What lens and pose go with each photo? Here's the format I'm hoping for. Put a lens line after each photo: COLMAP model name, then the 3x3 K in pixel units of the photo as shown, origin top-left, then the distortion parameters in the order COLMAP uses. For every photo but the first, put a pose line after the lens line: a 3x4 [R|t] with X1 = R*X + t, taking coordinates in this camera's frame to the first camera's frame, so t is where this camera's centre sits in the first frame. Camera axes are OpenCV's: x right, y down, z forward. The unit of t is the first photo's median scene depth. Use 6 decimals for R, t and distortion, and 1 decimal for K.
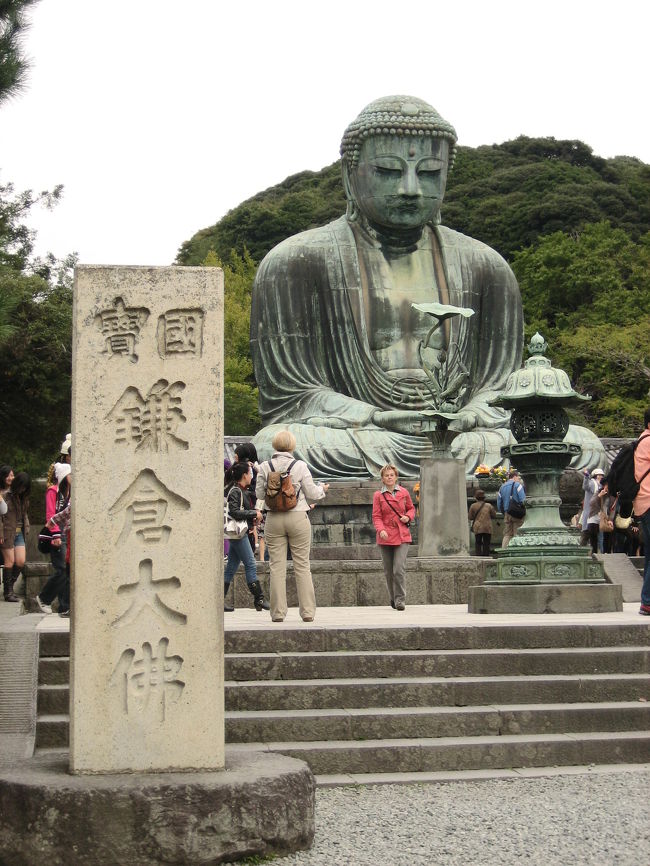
lens RADIAL K [[1242.6, 0, 325.0], [0, 1242.6, 433.0], [0, 0, 1]] dist [-0.150030, 0.033786]
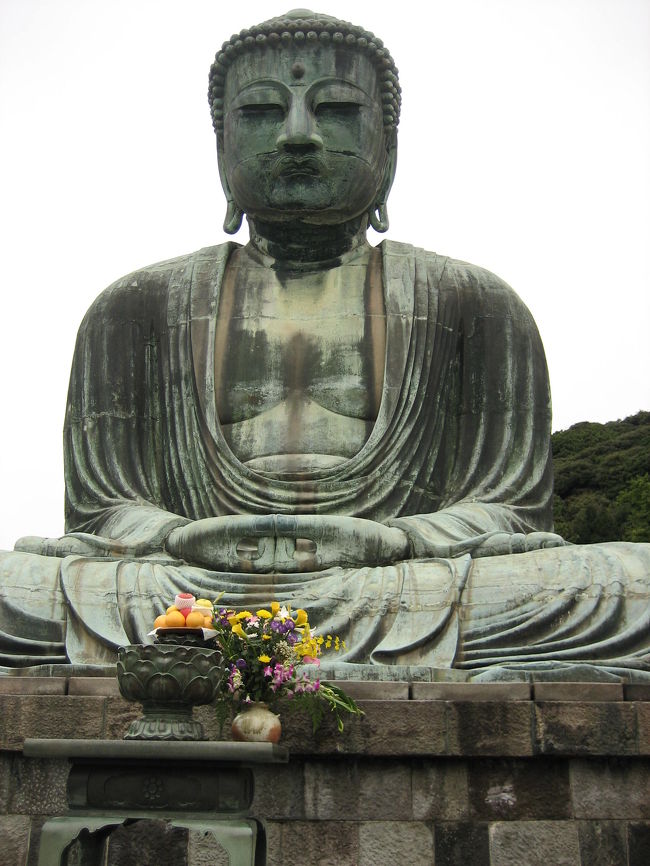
lens RADIAL K [[897.7, 0, 325.0], [0, 897.7, 433.0], [0, 0, 1]] dist [-0.143164, 0.176702]
pose [[0.978912, -0.055635, -0.196561, 0.148597], [0.003403, 0.966508, -0.256615, 0.030916], [0.204255, 0.250535, 0.946315, 0.656500]]
